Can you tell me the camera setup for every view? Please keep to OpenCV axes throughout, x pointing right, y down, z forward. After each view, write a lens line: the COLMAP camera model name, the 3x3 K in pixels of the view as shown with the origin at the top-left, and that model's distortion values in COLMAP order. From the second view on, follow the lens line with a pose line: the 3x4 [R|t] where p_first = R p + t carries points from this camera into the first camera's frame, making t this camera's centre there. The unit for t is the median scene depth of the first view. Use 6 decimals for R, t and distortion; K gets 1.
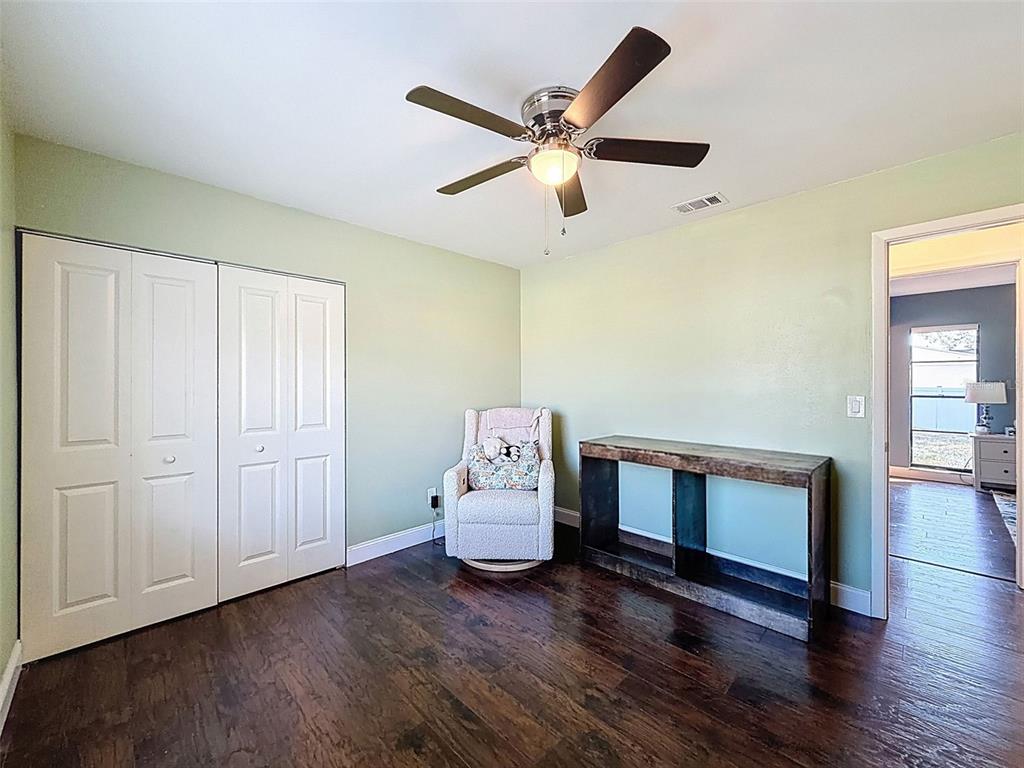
lens RADIAL K [[408.5, 0, 512.0], [0, 408.5, 385.0], [0, 0, 1]] dist [0.000318, -0.000634]
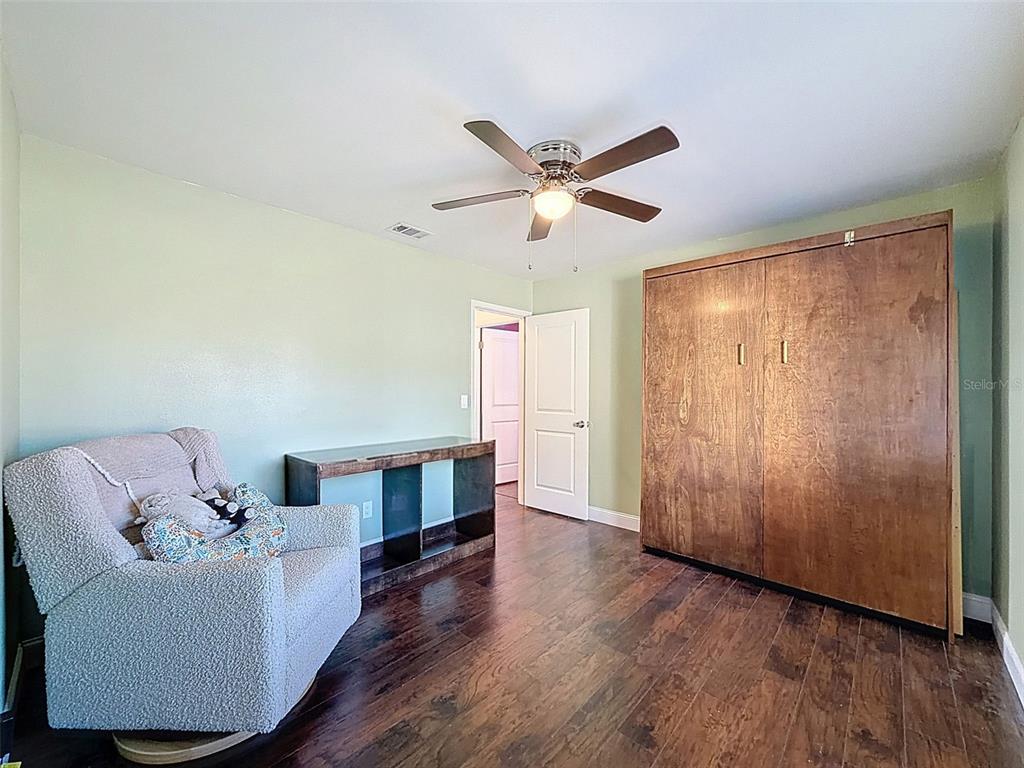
lens RADIAL K [[408.5, 0, 512.0], [0, 408.5, 385.0], [0, 0, 1]] dist [0.000318, -0.000634]
pose [[-0.044304, 0.012321, 0.998942, -0.819957], [-0.000940, 0.999923, -0.012375, 0.005497], [-0.999018, -0.001487, -0.044289, 0.893080]]
